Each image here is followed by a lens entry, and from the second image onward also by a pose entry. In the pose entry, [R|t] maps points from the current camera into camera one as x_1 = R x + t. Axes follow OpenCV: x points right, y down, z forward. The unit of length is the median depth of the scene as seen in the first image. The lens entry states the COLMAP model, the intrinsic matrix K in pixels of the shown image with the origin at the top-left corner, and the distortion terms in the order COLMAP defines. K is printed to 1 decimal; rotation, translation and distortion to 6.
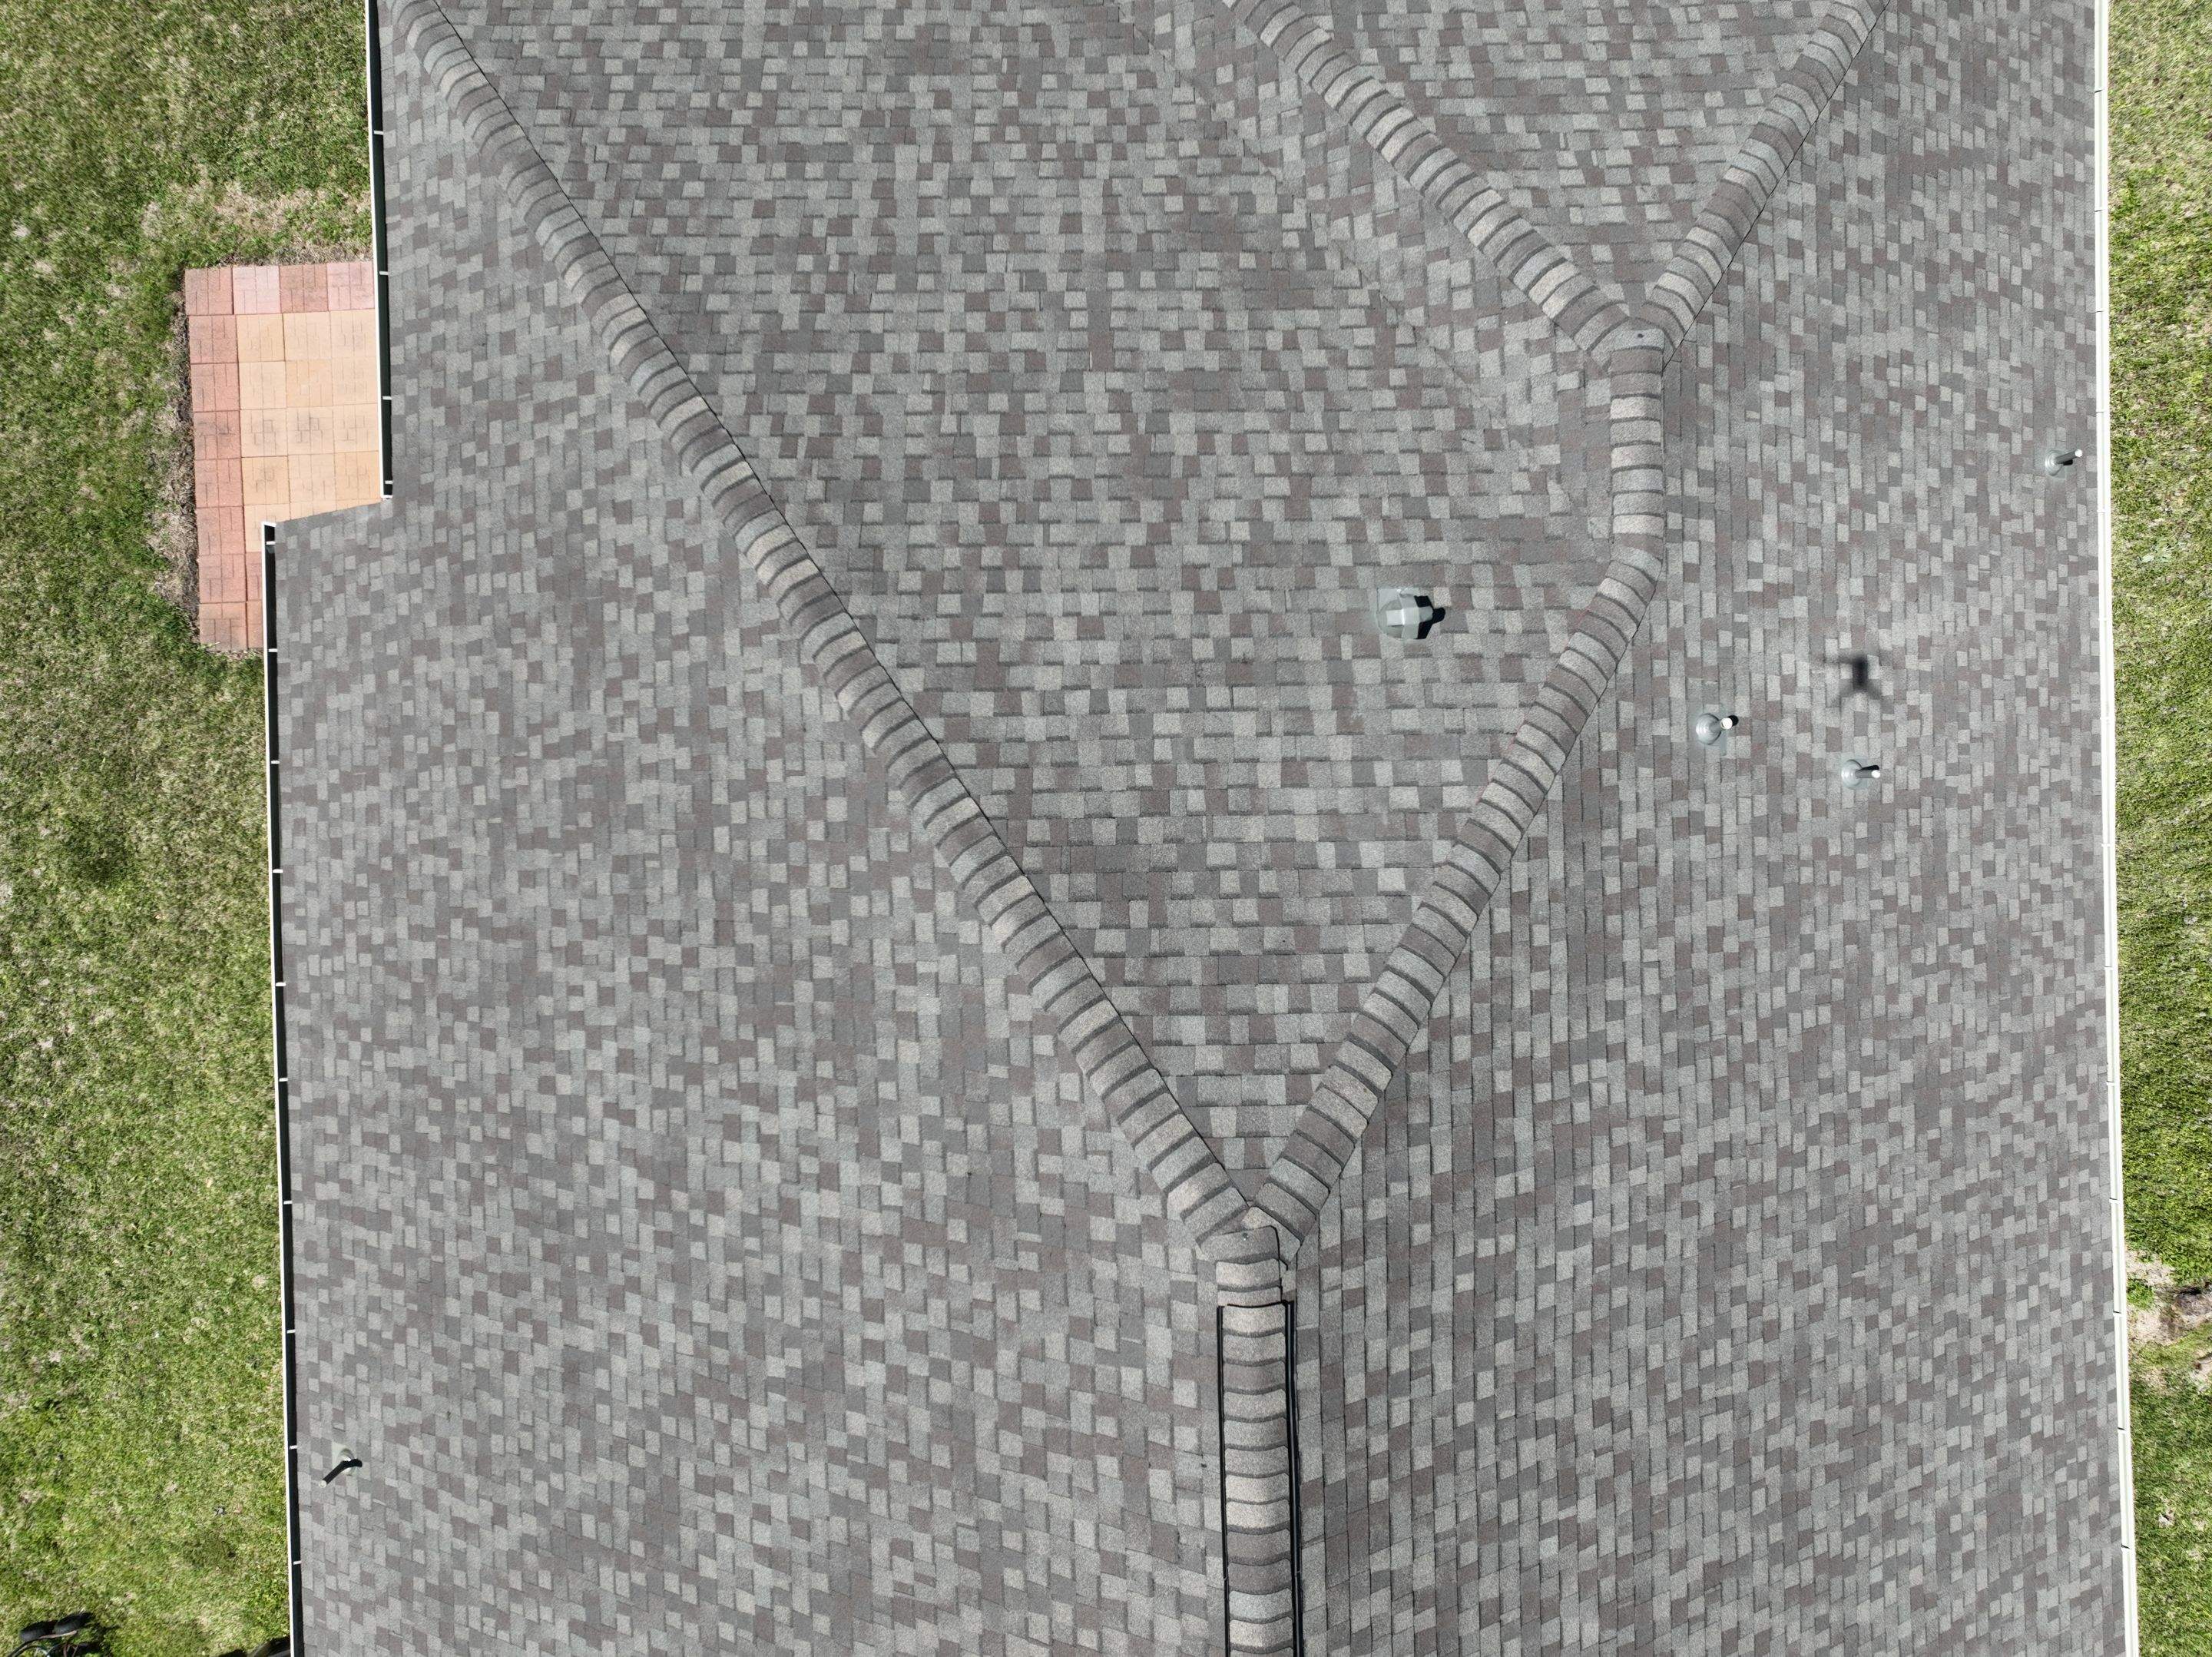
lens RADIAL K [[1618.9, 0, 1138.1], [0, 1618.9, 814.5], [0, 0, 1]] dist [0.001203, -0.004035]
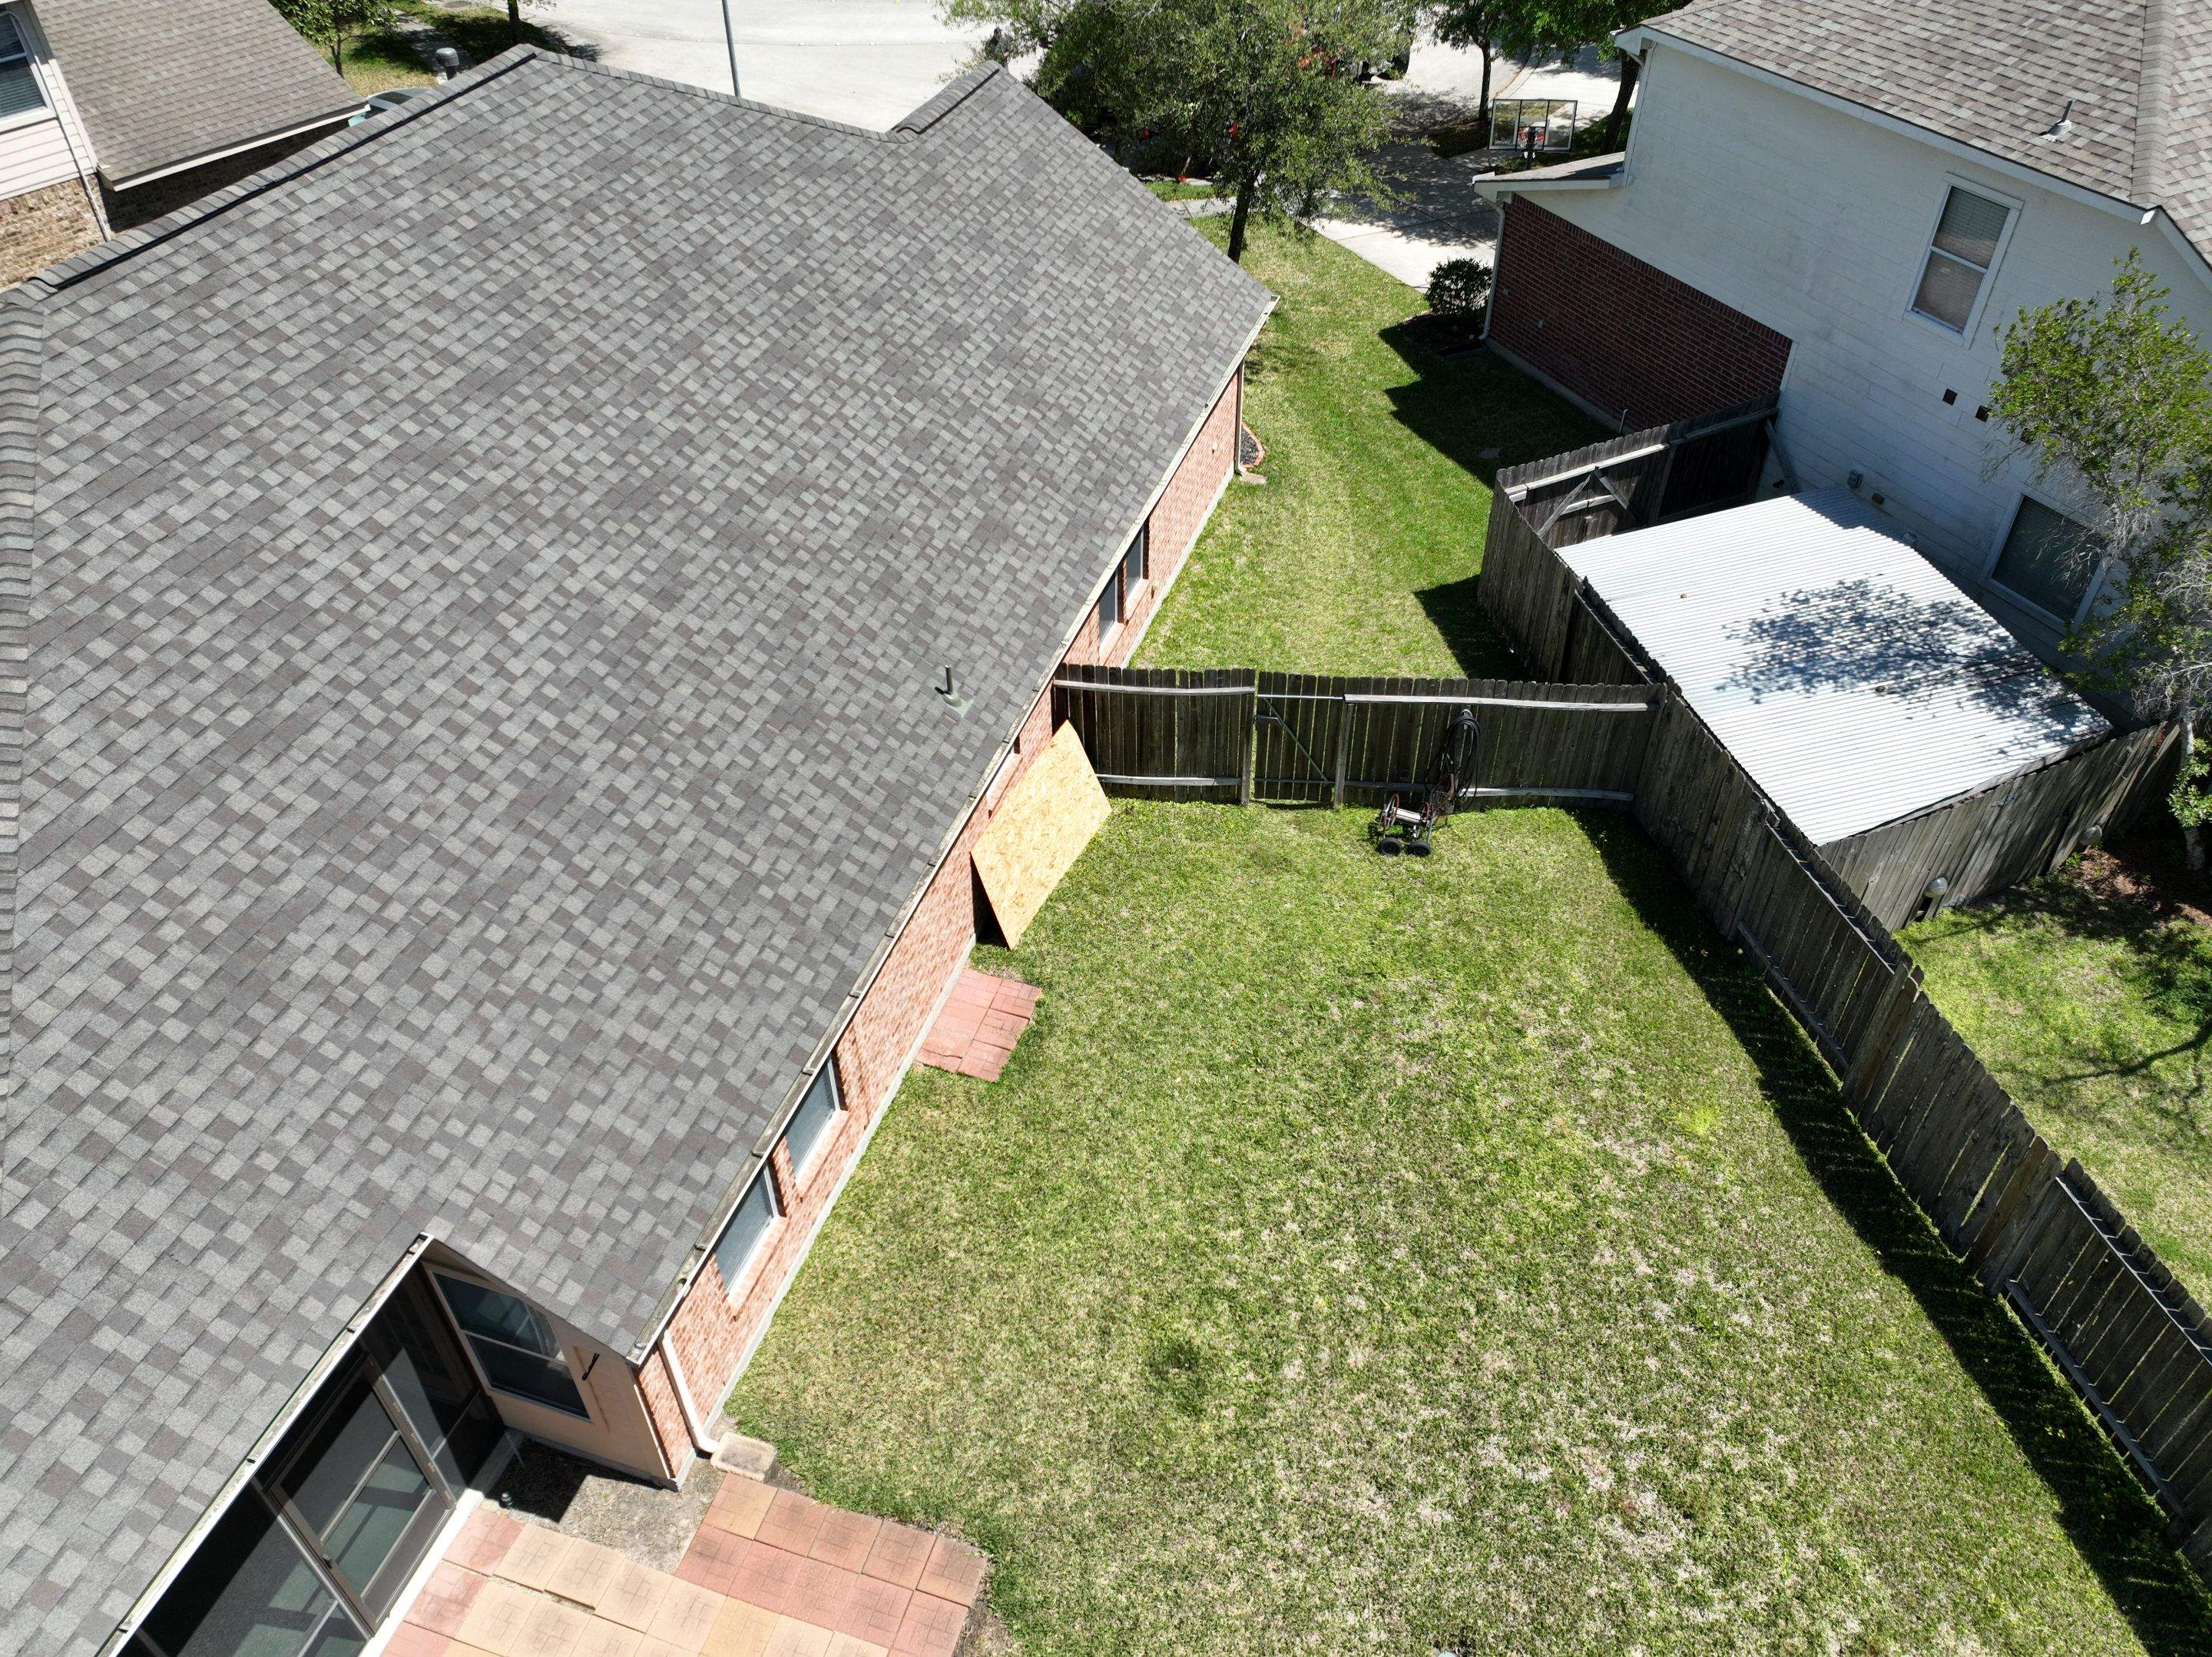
lens RADIAL K [[1604.3, 0, 1122.7], [0, 1604.3, 819.3], [0, 0, 1]] dist [0.001592, 0.011598]
pose [[-0.945628, -0.216419, 0.242795, -1.148365], [0.325245, -0.625566, 0.709142, -0.646242], [-0.001587, 0.749553, 0.661942, 0.256322]]
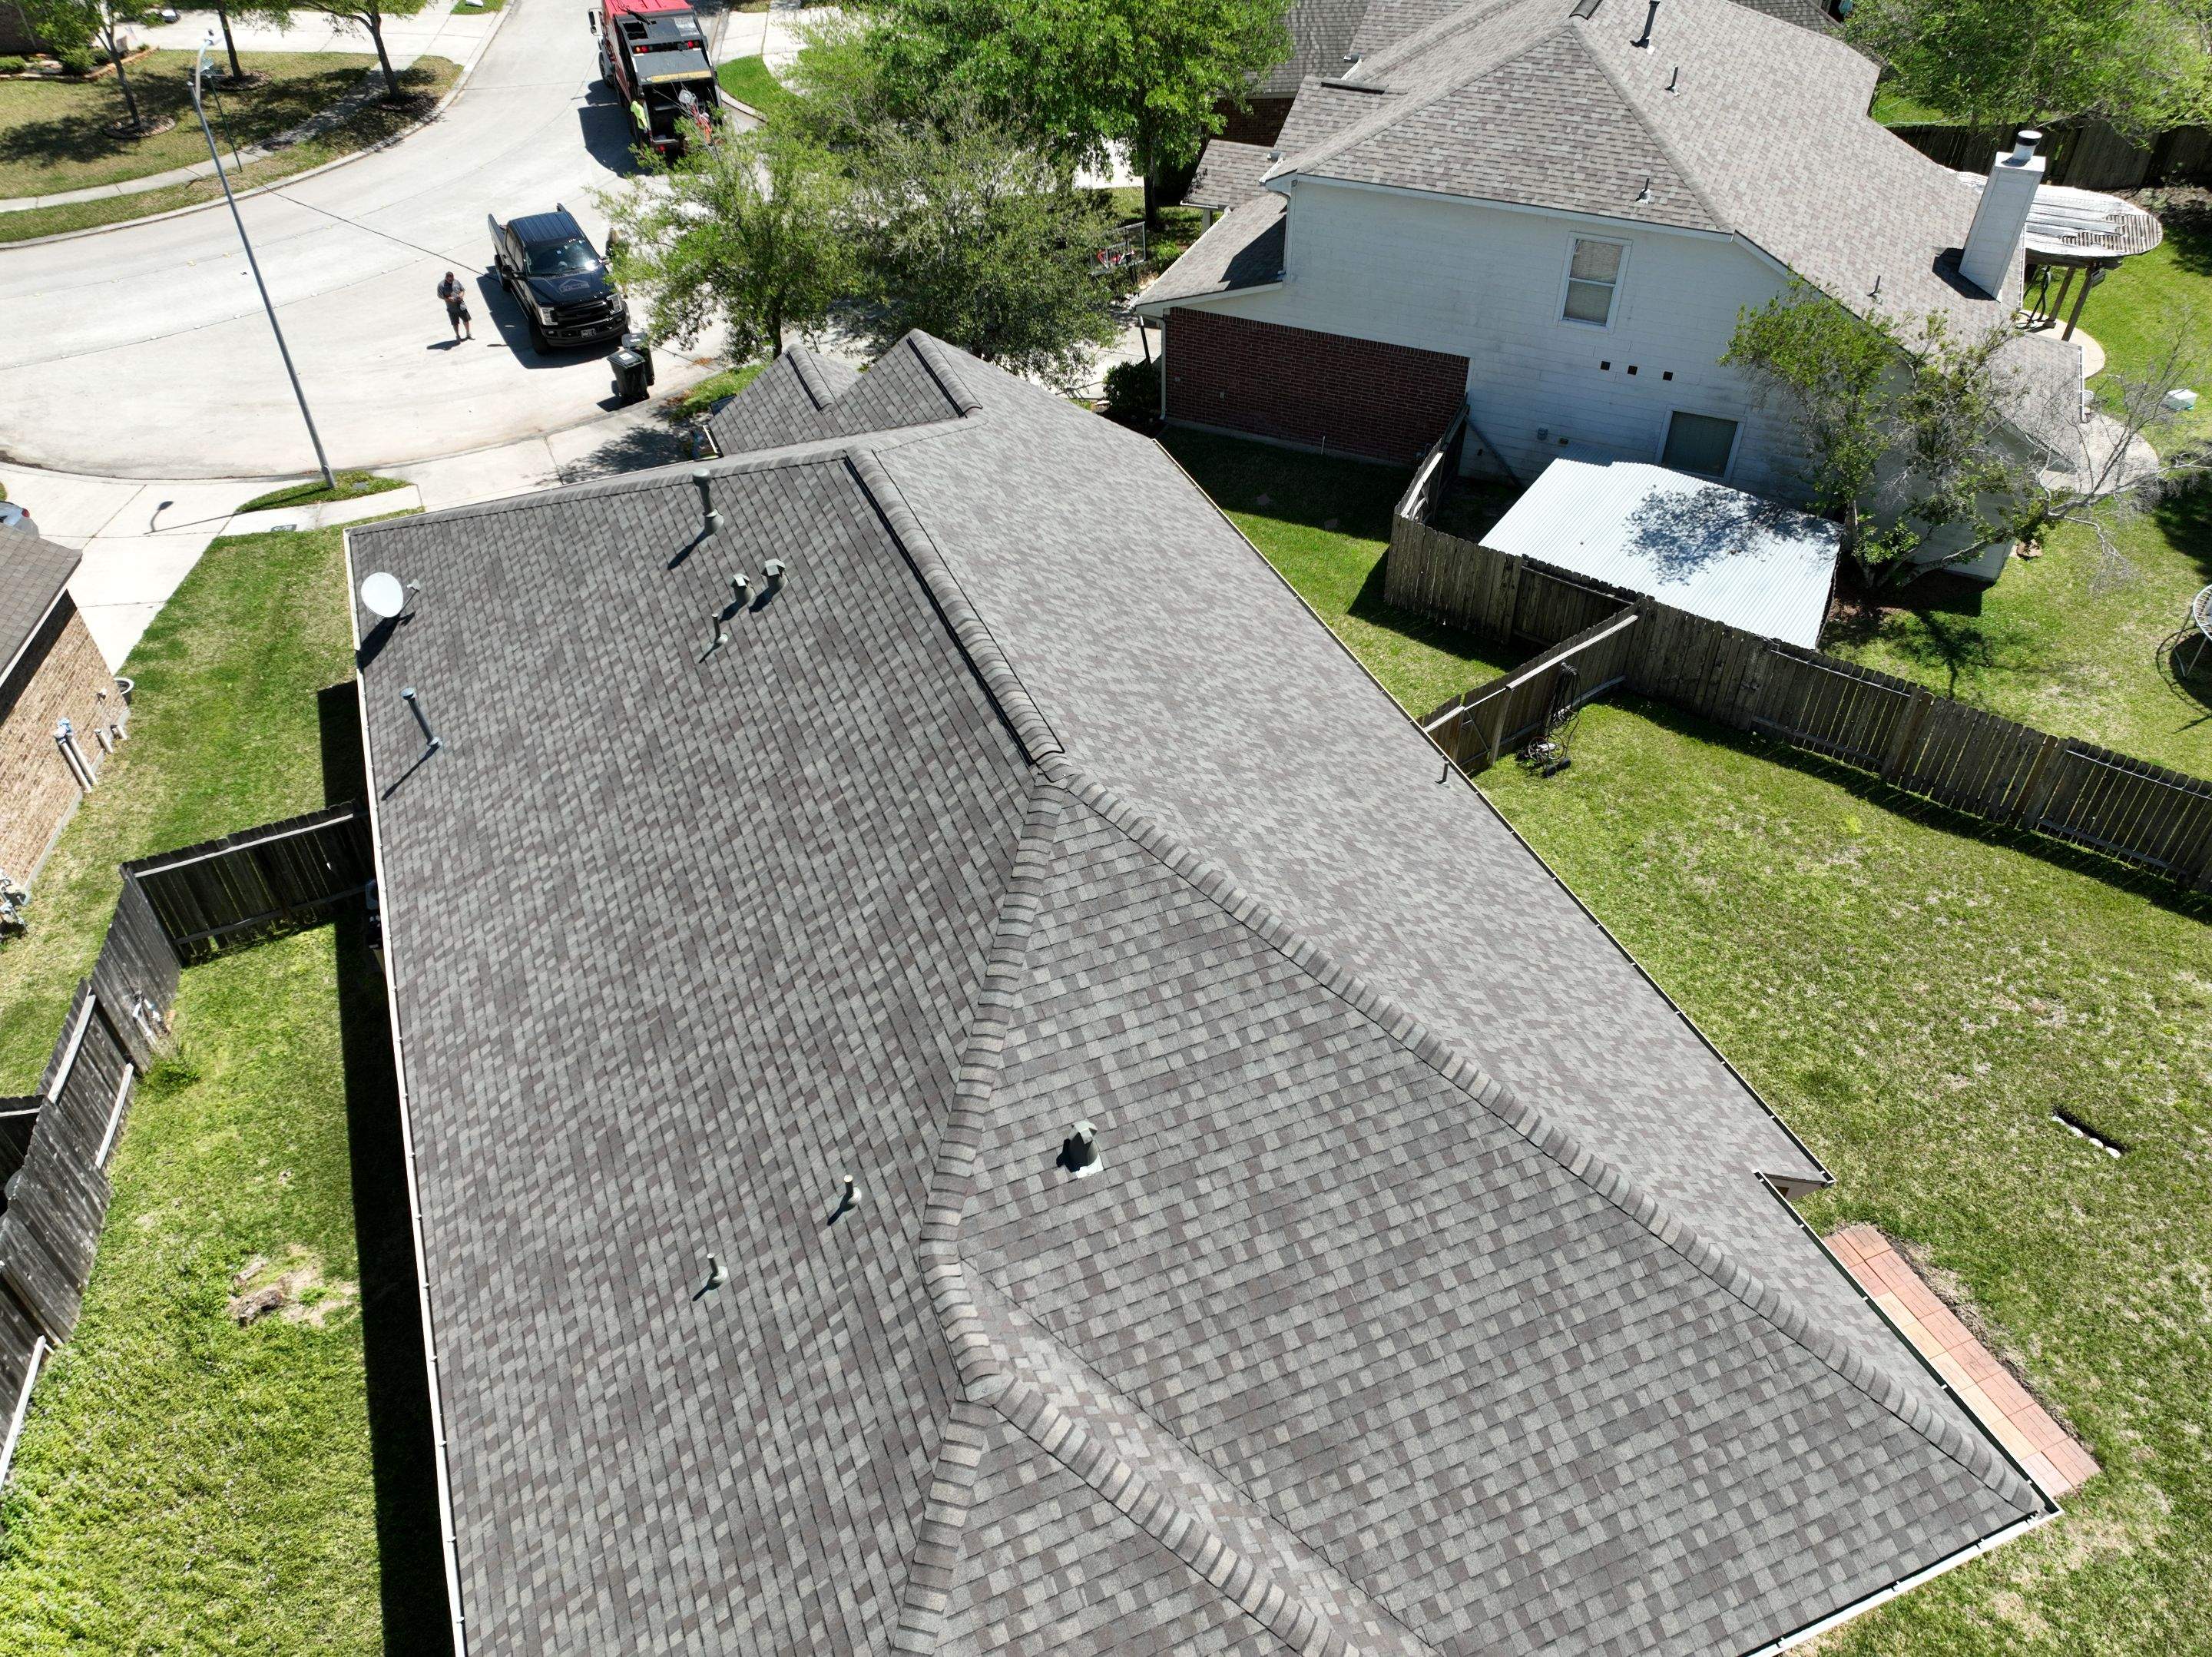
lens RADIAL K [[1606.2, 0, 1129.6], [0, 1606.2, 819.5], [0, 0, 1]] dist [-0.000118, 0.018178]
pose [[-0.929922, 0.238525, -0.279911, 0.429019], [-0.367710, -0.615127, 0.697430, -0.907477], [-0.005826, 0.751482, 0.659728, -0.193666]]
